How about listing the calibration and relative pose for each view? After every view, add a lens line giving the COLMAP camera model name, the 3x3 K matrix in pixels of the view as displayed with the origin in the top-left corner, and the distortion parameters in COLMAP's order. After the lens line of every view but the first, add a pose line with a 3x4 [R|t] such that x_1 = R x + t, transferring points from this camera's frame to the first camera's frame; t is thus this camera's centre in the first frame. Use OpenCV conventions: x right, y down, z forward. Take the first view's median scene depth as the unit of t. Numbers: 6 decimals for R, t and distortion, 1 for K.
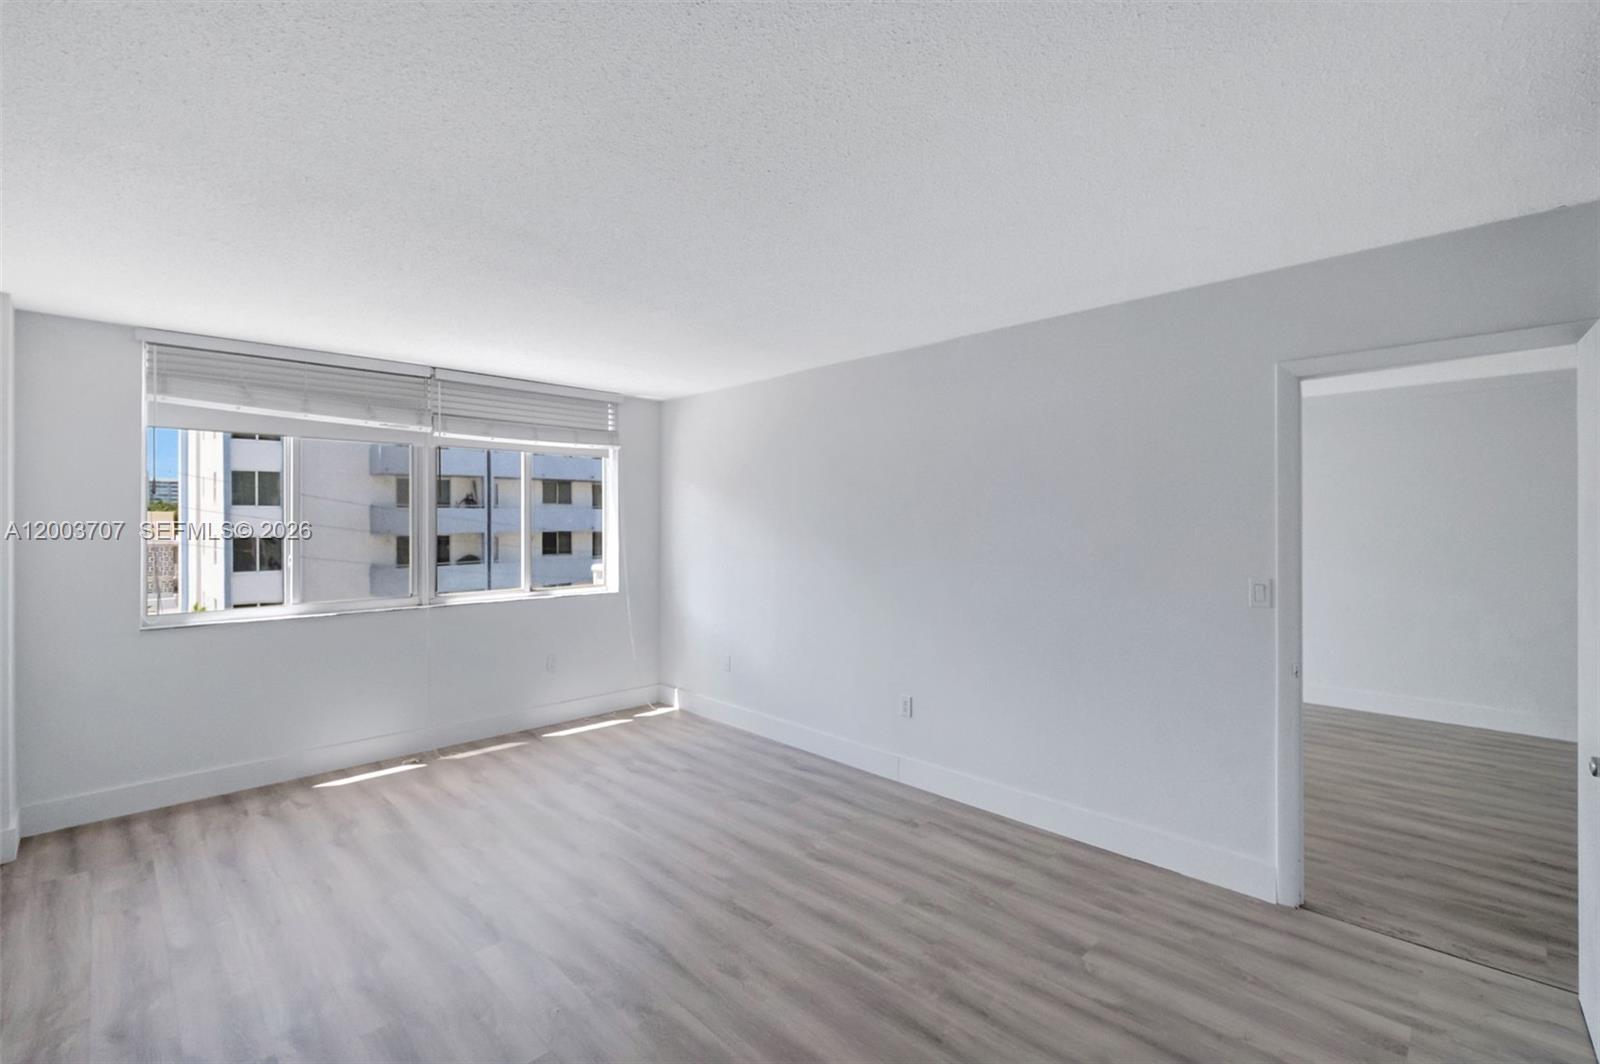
lens RADIAL K [[695.7, 0, 807.0], [0, 695.7, 520.3], [0, 0, 1]] dist [-0.000716, -0.000022]
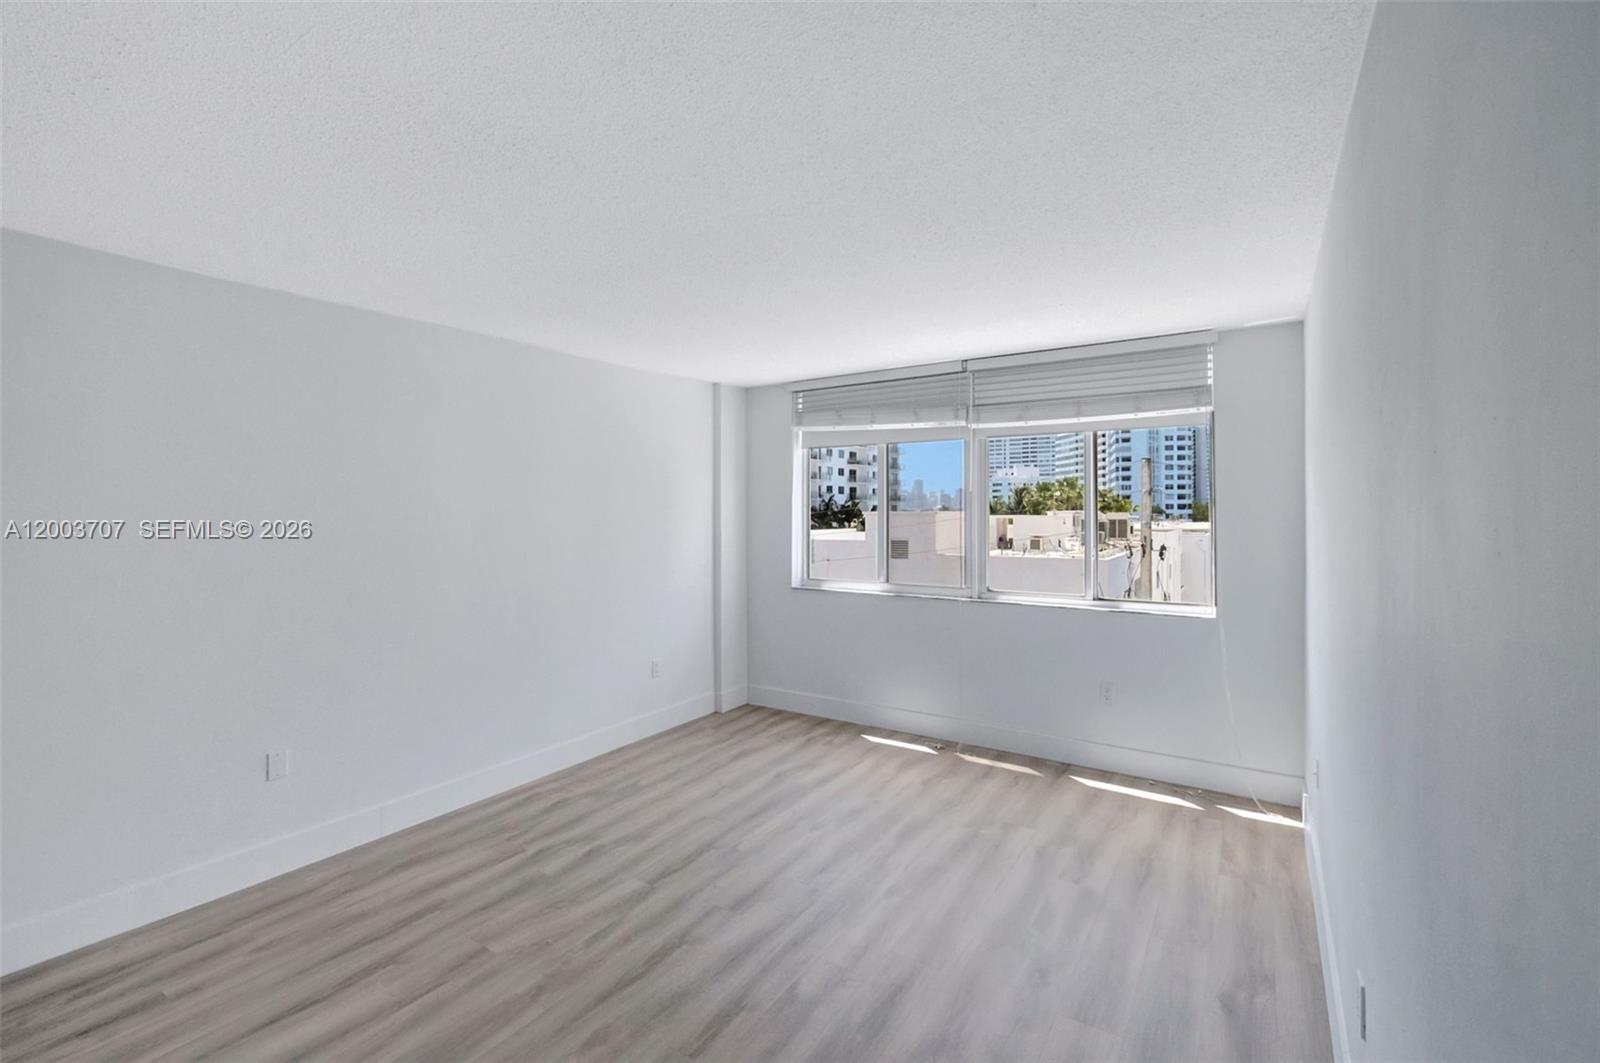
lens RADIAL K [[727.3, 0, 801.0], [0, 727.3, 507.3], [0, 0, 1]] dist [-0.004841, -0.000446]
pose [[0.186668, -0.003118, -0.982418, 0.463084], [0.003544, 0.999991, -0.002501, -0.007689], [0.982417, -0.003014, 0.186677, 0.603800]]
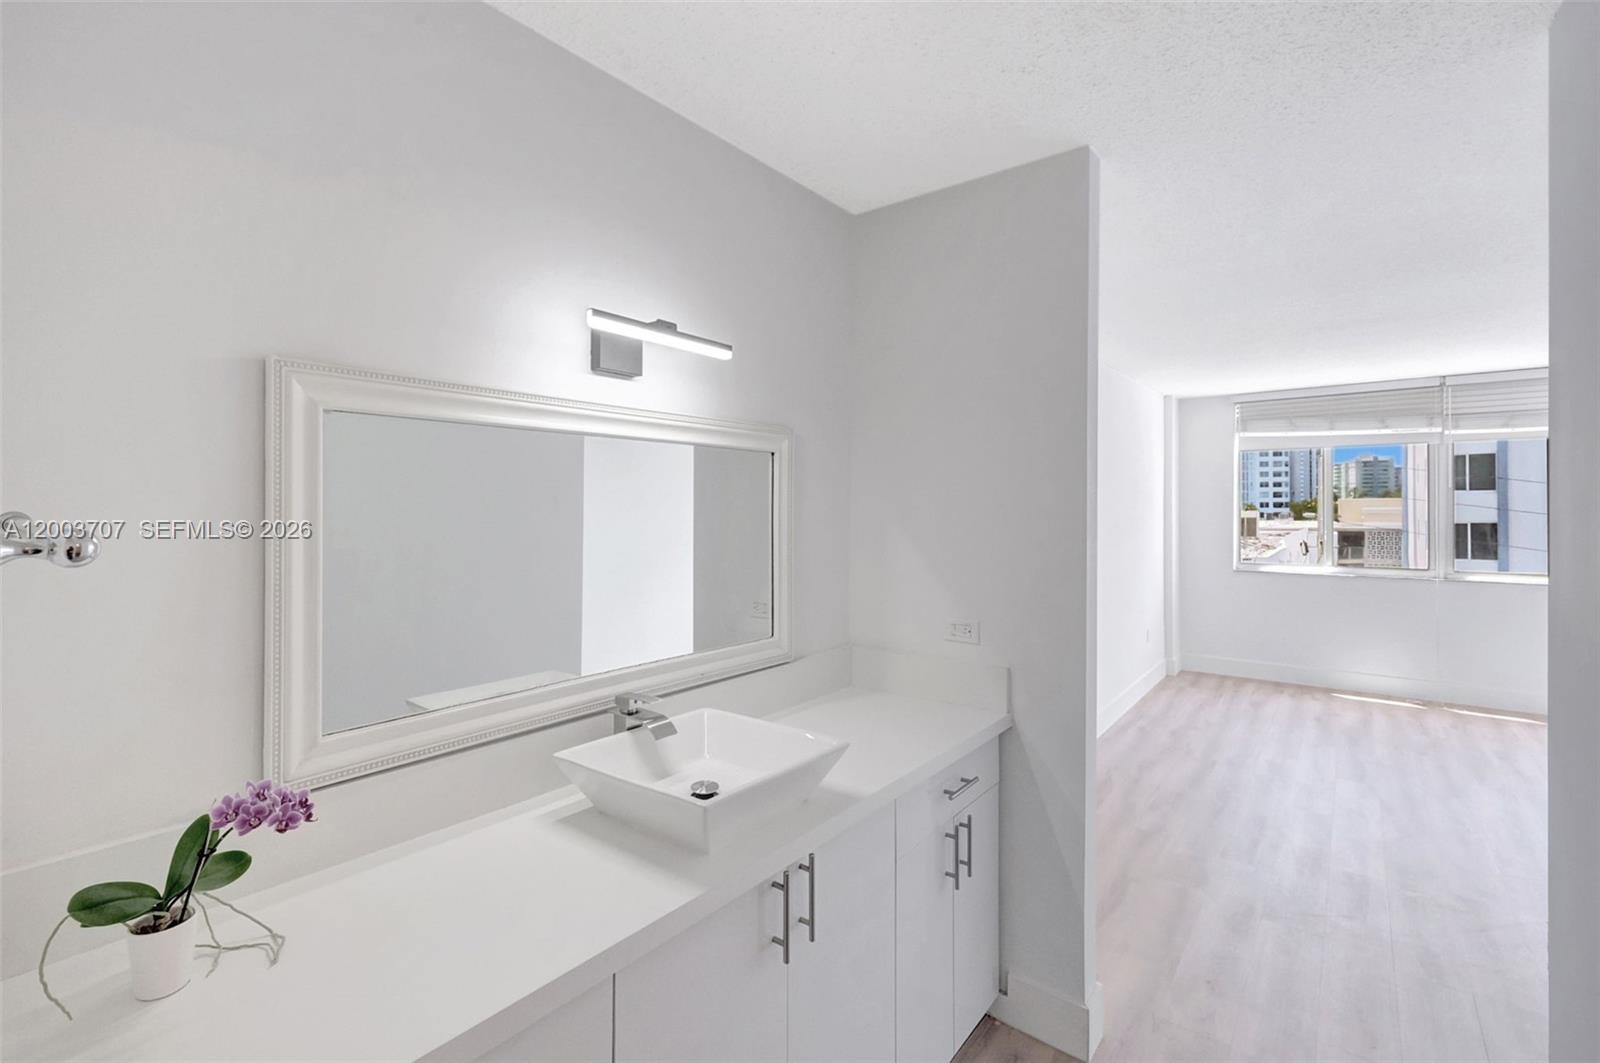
lens RADIAL K [[727.3, 0, 777.8], [0, 727.3, 509.0], [0, 0, 1]] dist [-0.004841, -0.000446]
pose [[0.097469, 0.001389, -0.995238, 0.597440], [0.002611, 0.999995, 0.001651, -0.000736], [0.995235, -0.002759, 0.097464, -0.247402]]
